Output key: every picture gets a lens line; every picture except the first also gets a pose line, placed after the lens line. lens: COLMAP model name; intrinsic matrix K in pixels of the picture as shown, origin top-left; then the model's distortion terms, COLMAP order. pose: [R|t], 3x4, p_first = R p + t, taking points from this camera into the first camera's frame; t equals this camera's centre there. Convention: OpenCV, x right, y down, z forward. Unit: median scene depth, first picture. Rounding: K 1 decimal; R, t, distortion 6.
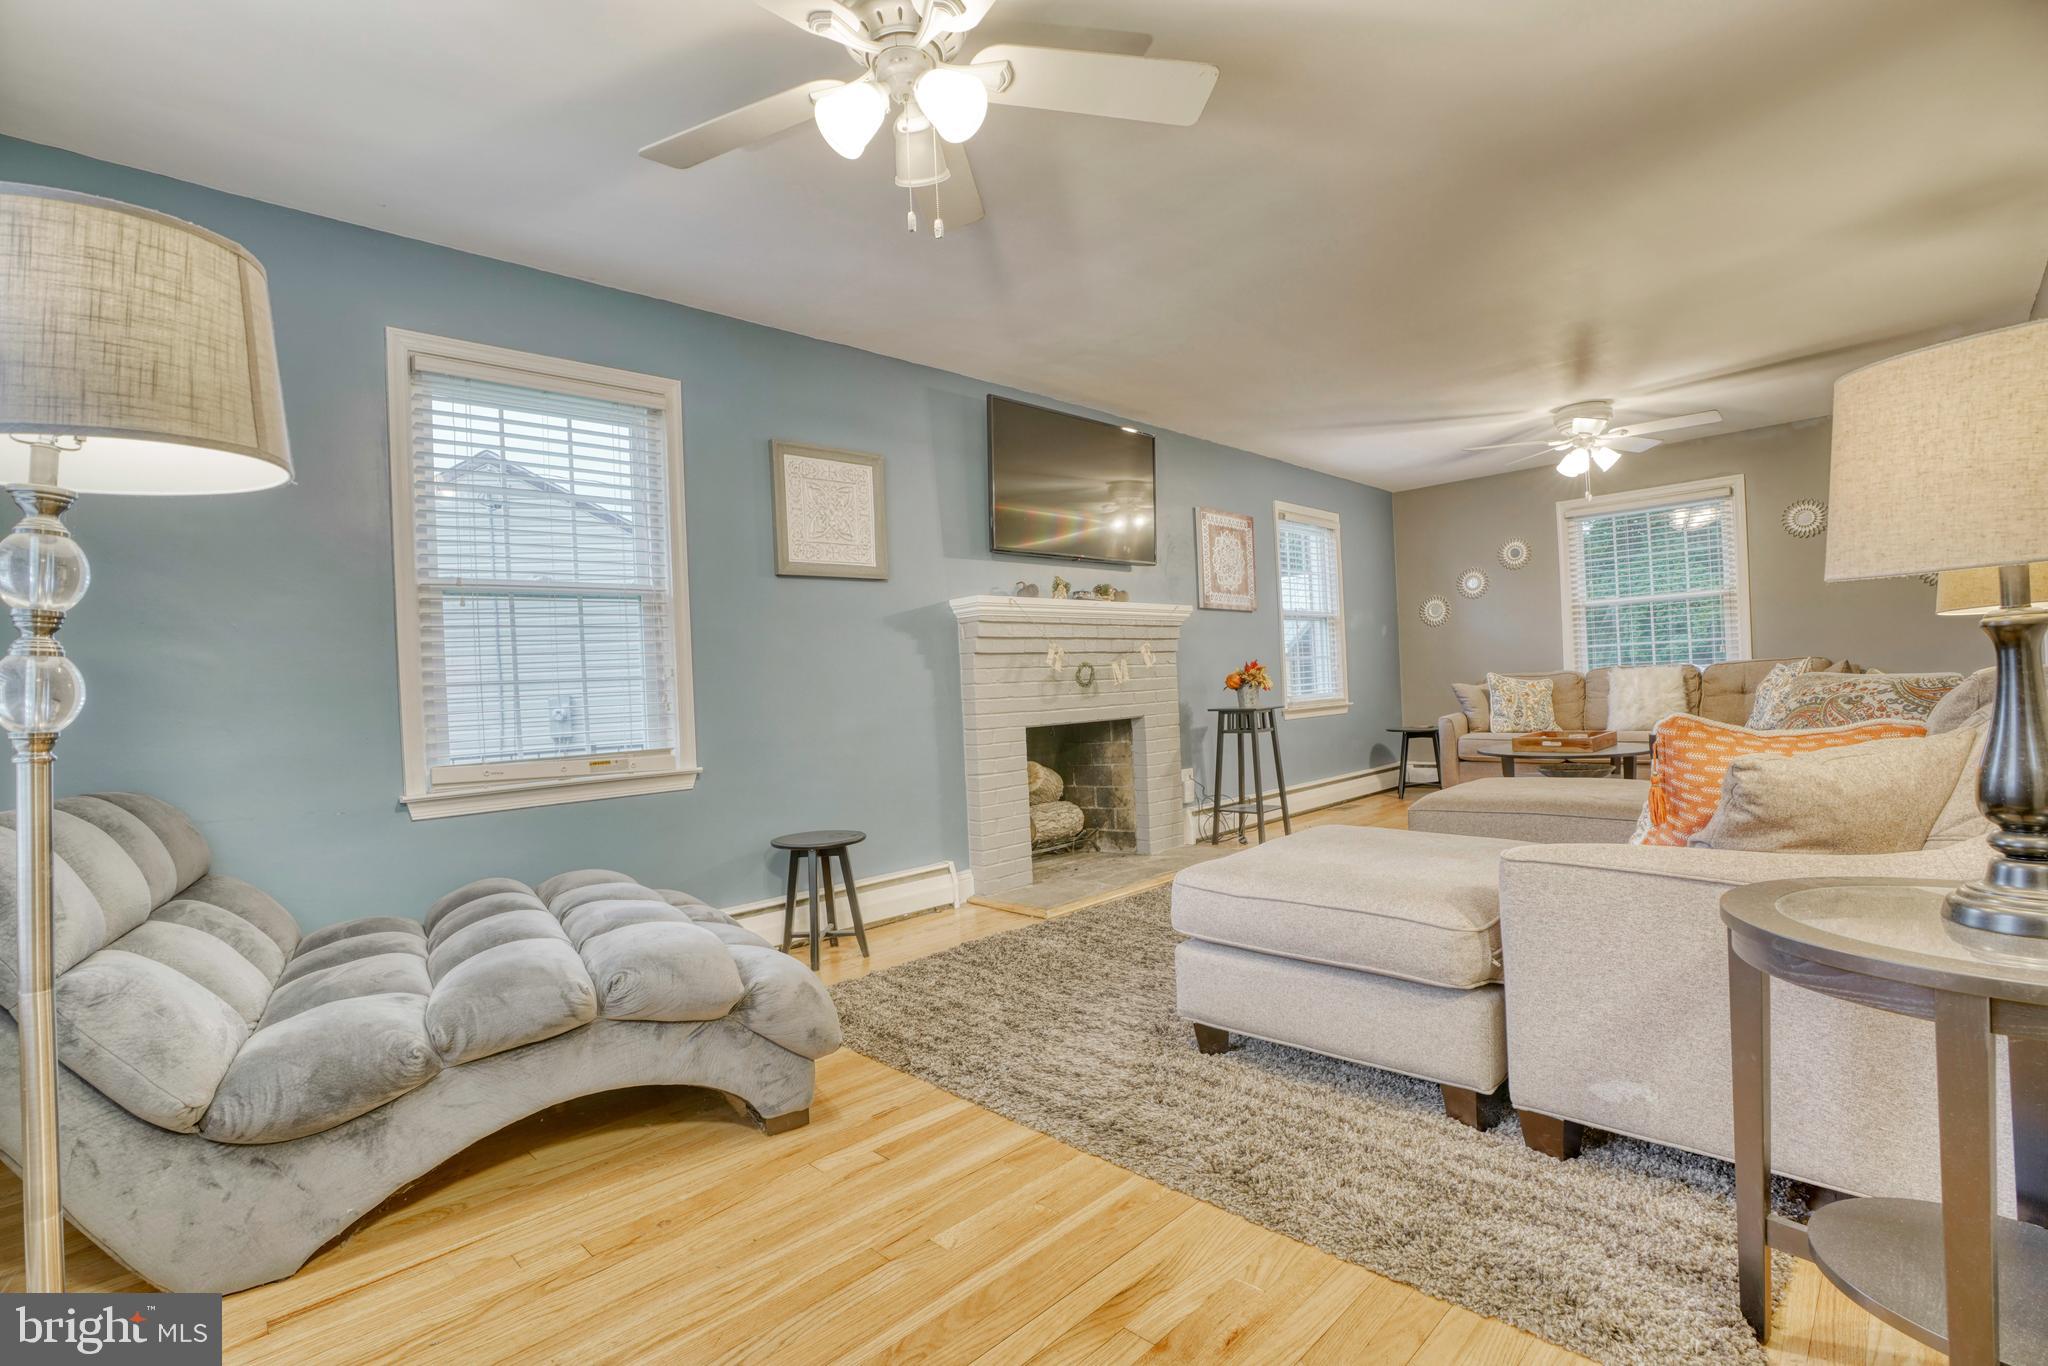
lens RADIAL K [[939.3, 0, 1004.0], [0, 939.3, 690.8], [0, 0, 1]] dist [-0.073347, 0.028792]
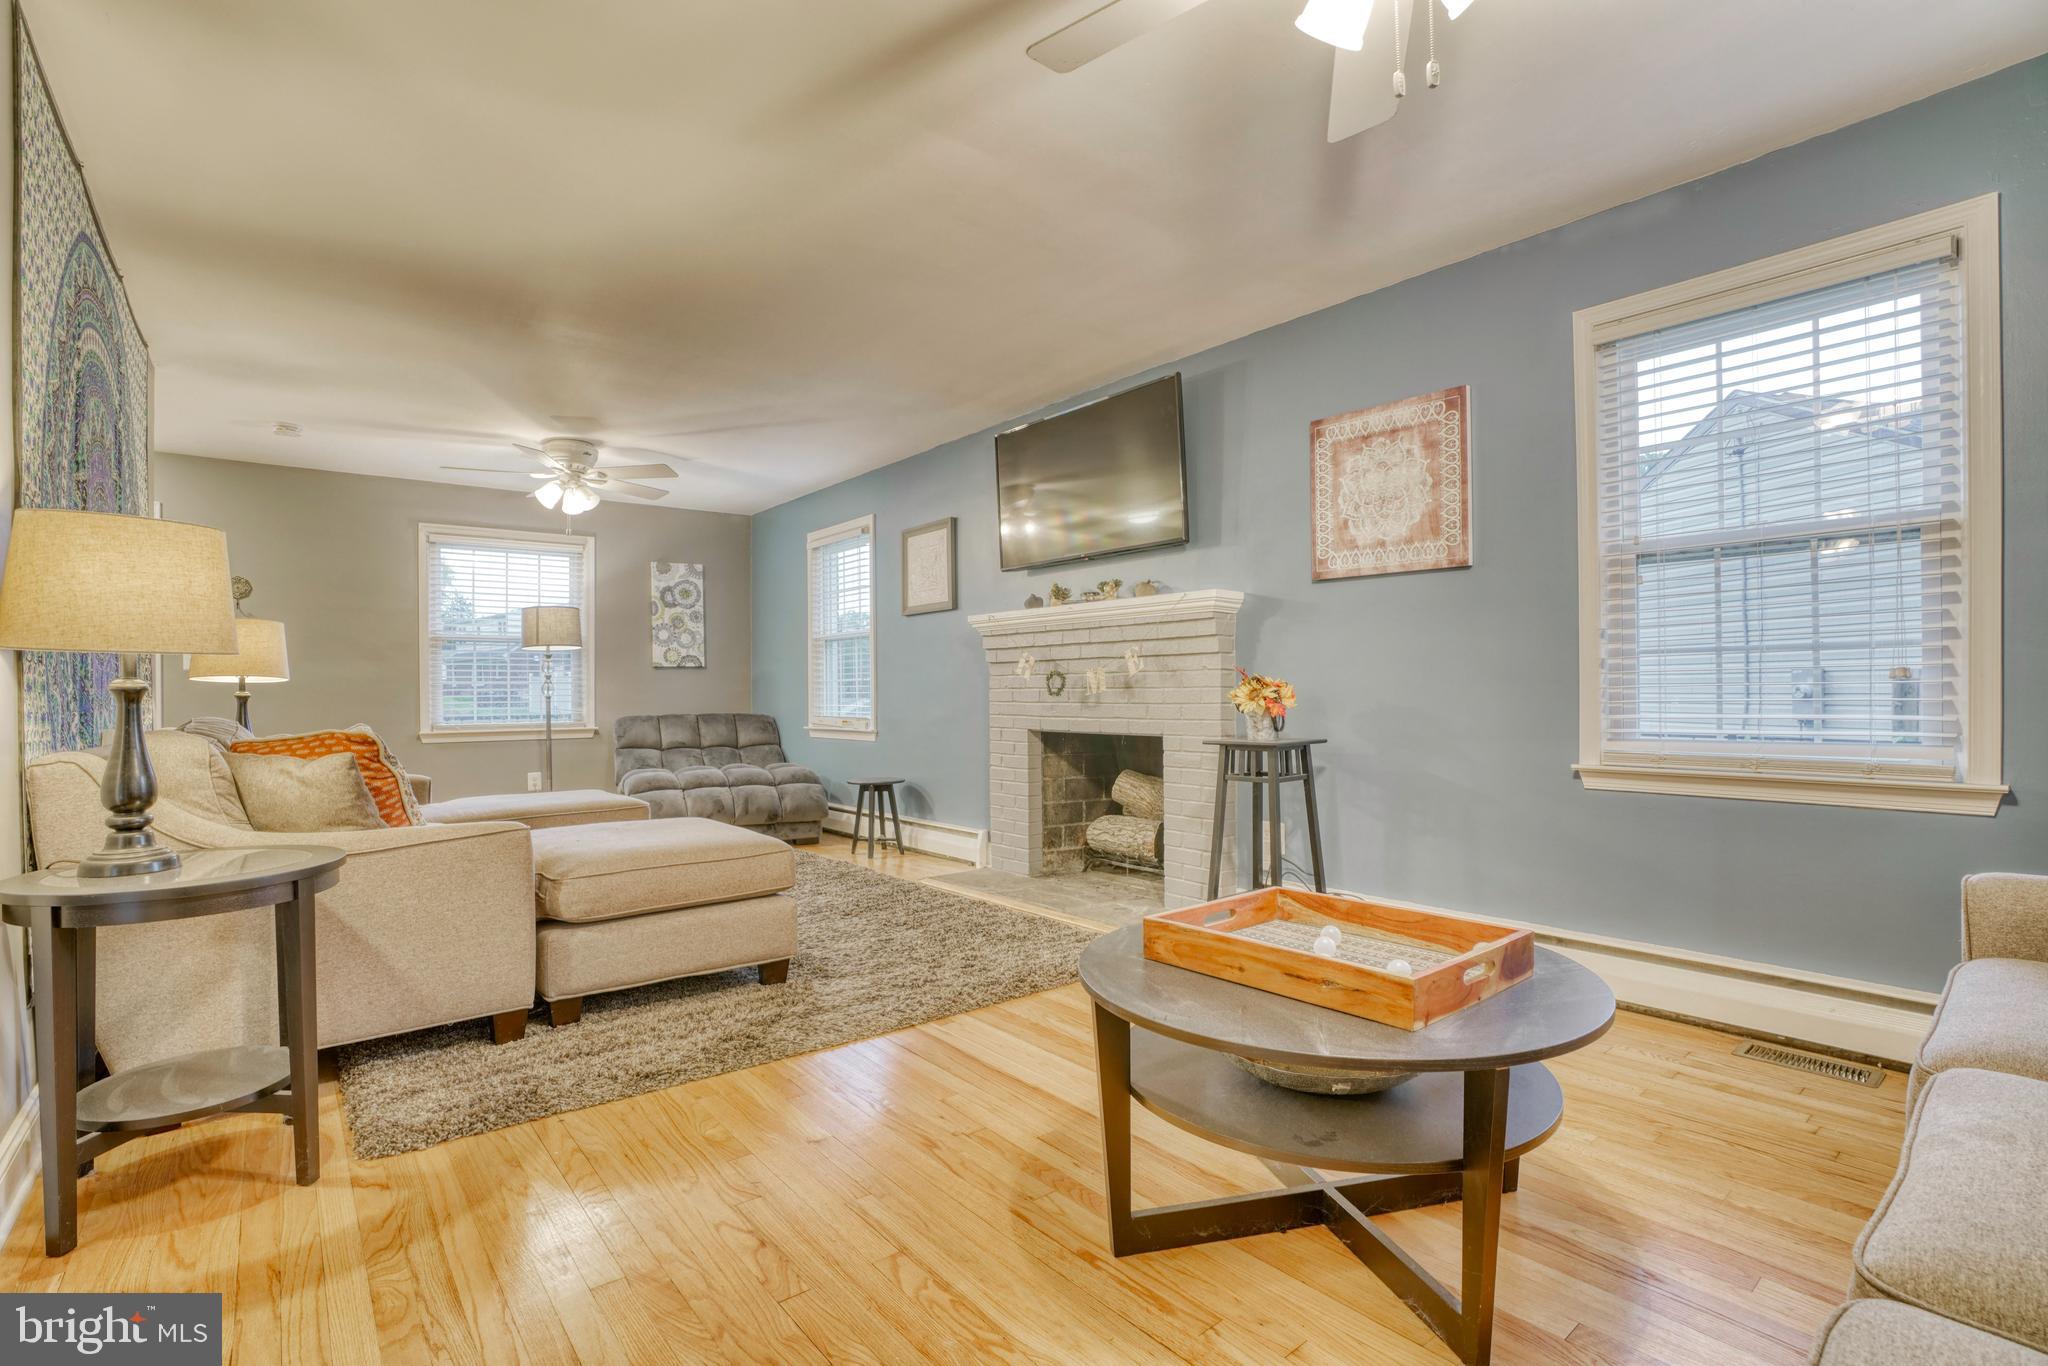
lens RADIAL K [[939.3, 0, 1004.0], [0, 939.3, 690.8], [0, 0, 1]] dist [-0.073347, 0.028792]
pose [[-0.089210, 0.049792, -0.994768, 1.175085], [0.009416, 0.998747, 0.049146, -0.063717], [0.995968, -0.004983, -0.089567, 1.150240]]
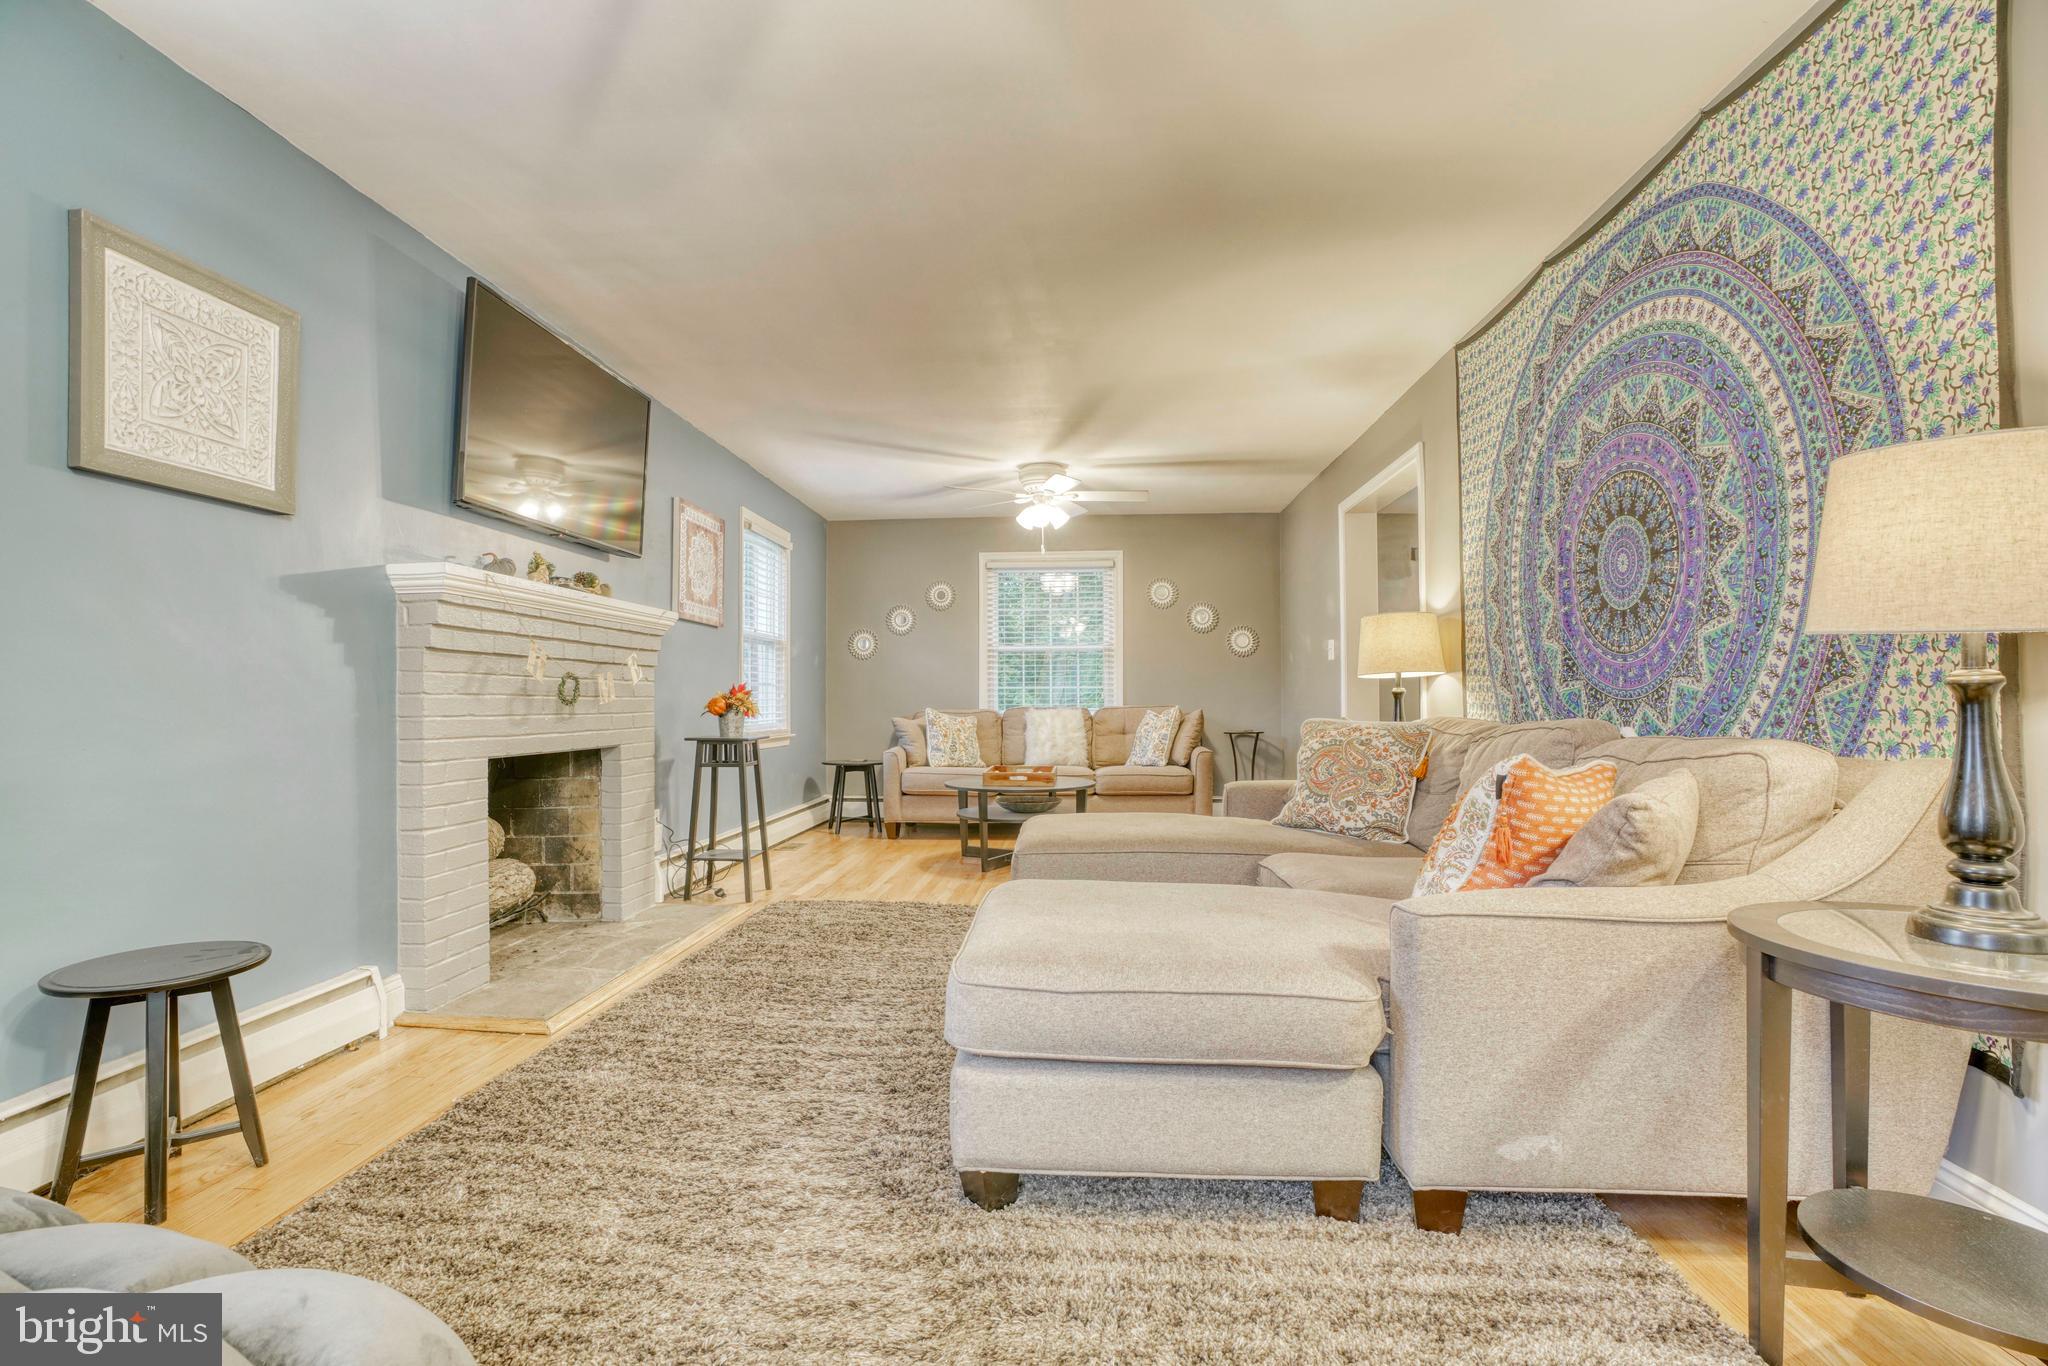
lens RADIAL K [[939.3, 0, 1004.0], [0, 939.3, 690.8], [0, 0, 1]] dist [-0.073347, 0.028792]
pose [[0.752792, 0.051908, 0.656209, -0.151228], [-0.030751, 0.998571, -0.043713, 0.006650], [-0.657540, 0.012727, 0.753312, 0.241997]]
